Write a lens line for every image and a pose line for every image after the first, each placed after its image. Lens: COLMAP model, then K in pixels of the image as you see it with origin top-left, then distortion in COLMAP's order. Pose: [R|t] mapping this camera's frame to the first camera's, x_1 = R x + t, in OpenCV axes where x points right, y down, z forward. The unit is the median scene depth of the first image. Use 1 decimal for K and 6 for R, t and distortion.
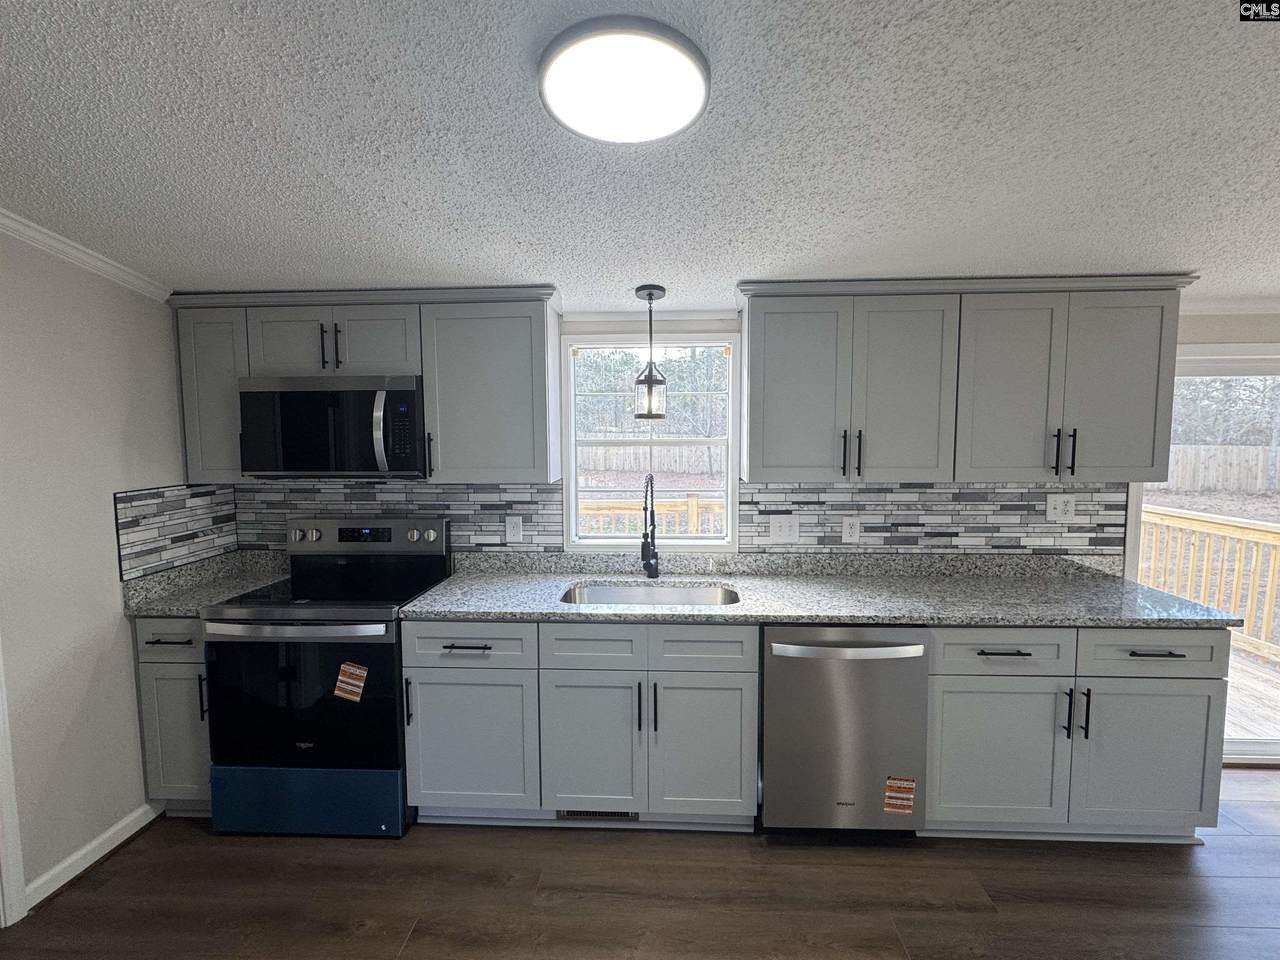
lens RADIAL K [[620.7, 0, 640.0], [0, 620.7, 480.0], [0, 0, 1]] dist [-0.004587, -0.000481]
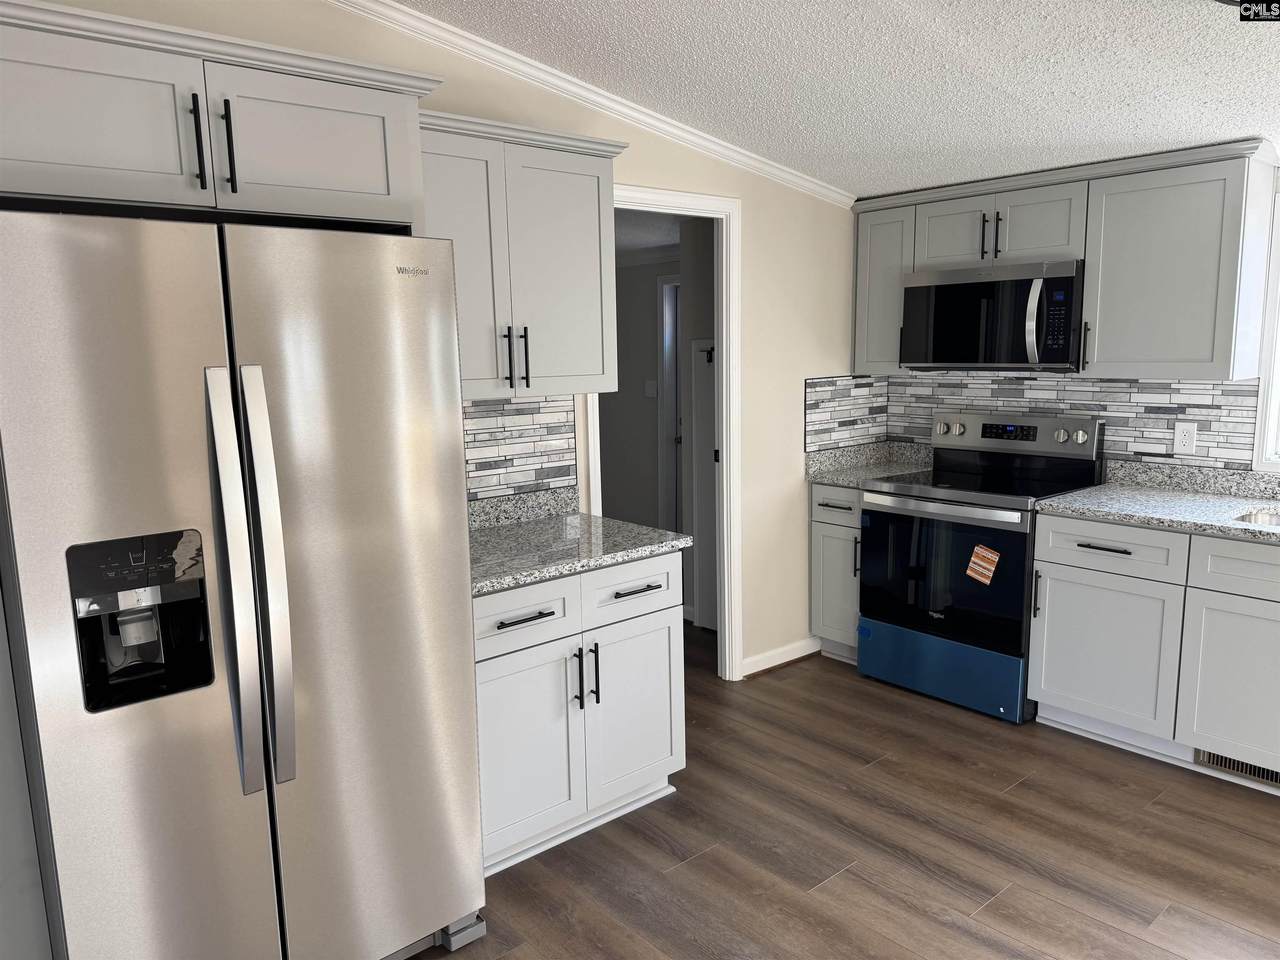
lens RADIAL K [[886.9, 0, 640.0], [0, 886.9, 480.0], [0, 0, 1]] dist [0.080025, -0.136245]
pose [[0.684786, 0.105141, -0.721119, 0.190305], [-0.043339, 0.993662, 0.103724, 0.047259], [0.727454, -0.039776, 0.685003, -0.403577]]
